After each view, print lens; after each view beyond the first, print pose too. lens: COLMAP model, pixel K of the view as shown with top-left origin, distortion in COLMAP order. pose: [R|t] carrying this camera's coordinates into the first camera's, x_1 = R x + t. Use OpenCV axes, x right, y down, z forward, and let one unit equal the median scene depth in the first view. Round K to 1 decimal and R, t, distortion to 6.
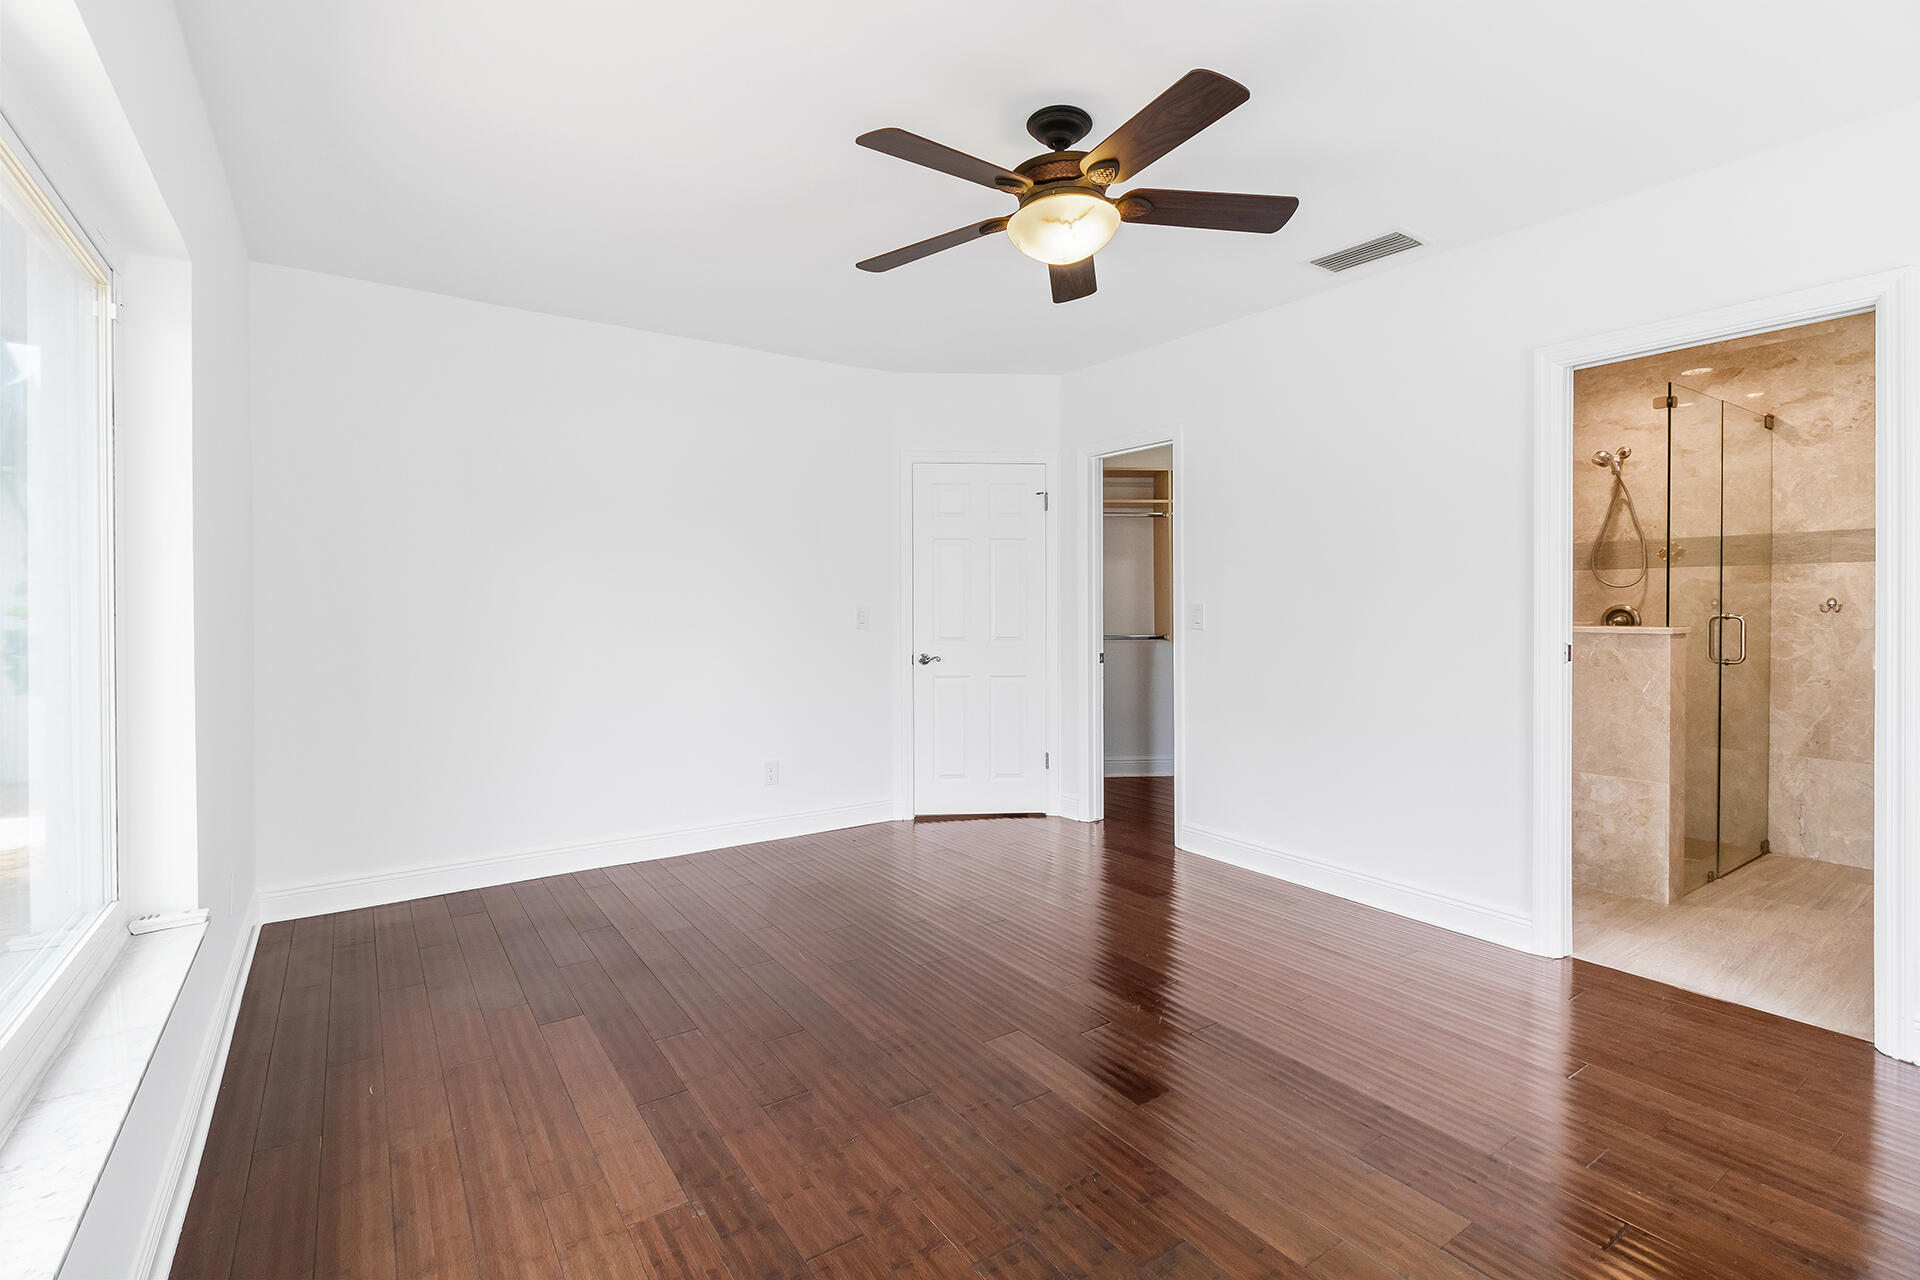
lens RADIAL K [[878.8, 0, 951.5], [0, 878.8, 632.5], [0, 0, 1]] dist [0.000944, -0.000908]
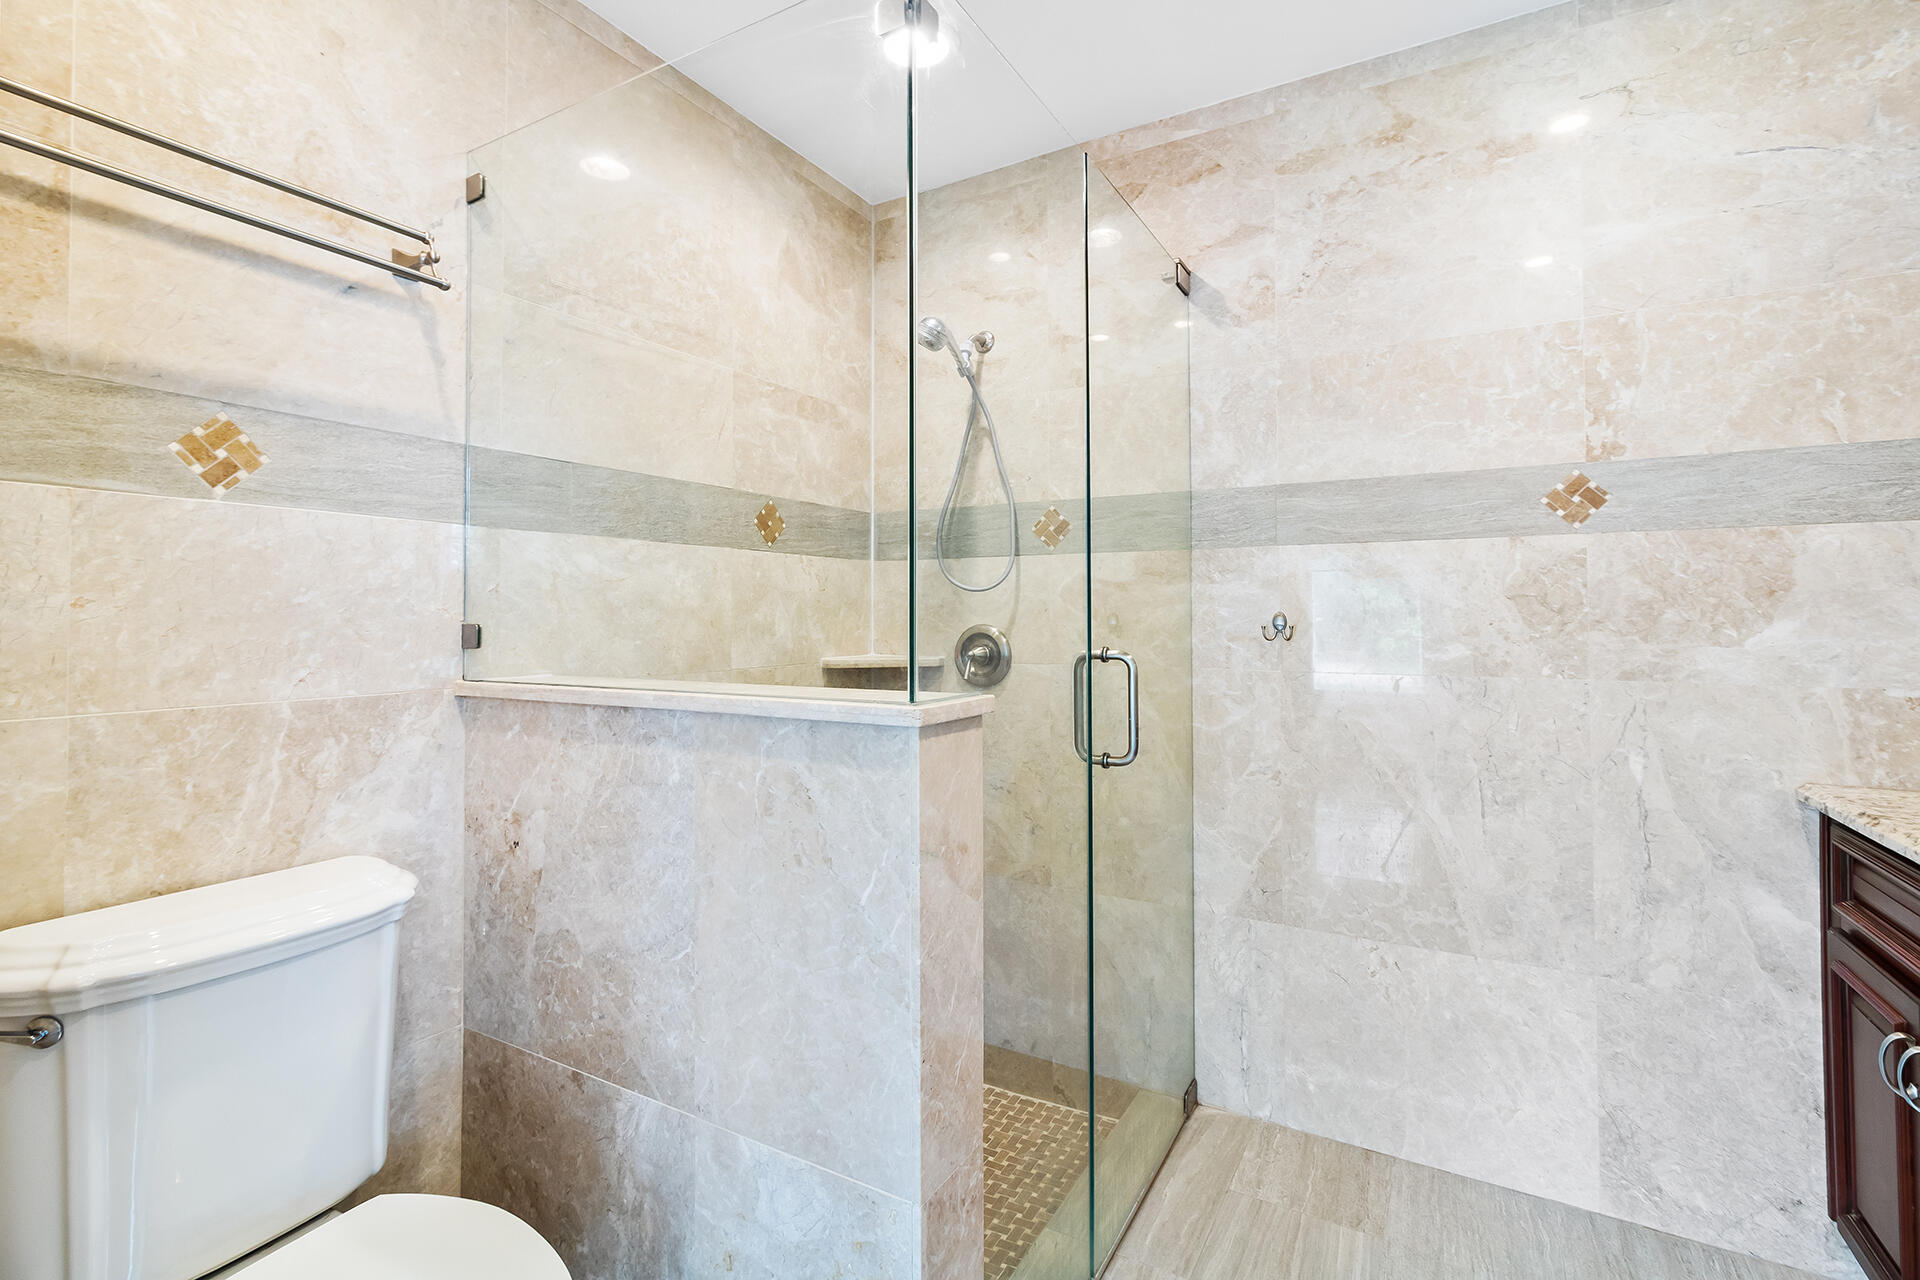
lens RADIAL K [[878.8, 0, 960.0], [0, 878.8, 623.3], [0, 0, 1]] dist [0.000944, -0.000908]
pose [[0.897950, -0.001687, 0.440094, 0.586038], [0.011858, 0.999722, -0.020362, -0.024148], [-0.439937, 0.023503, 0.897721, 0.599162]]
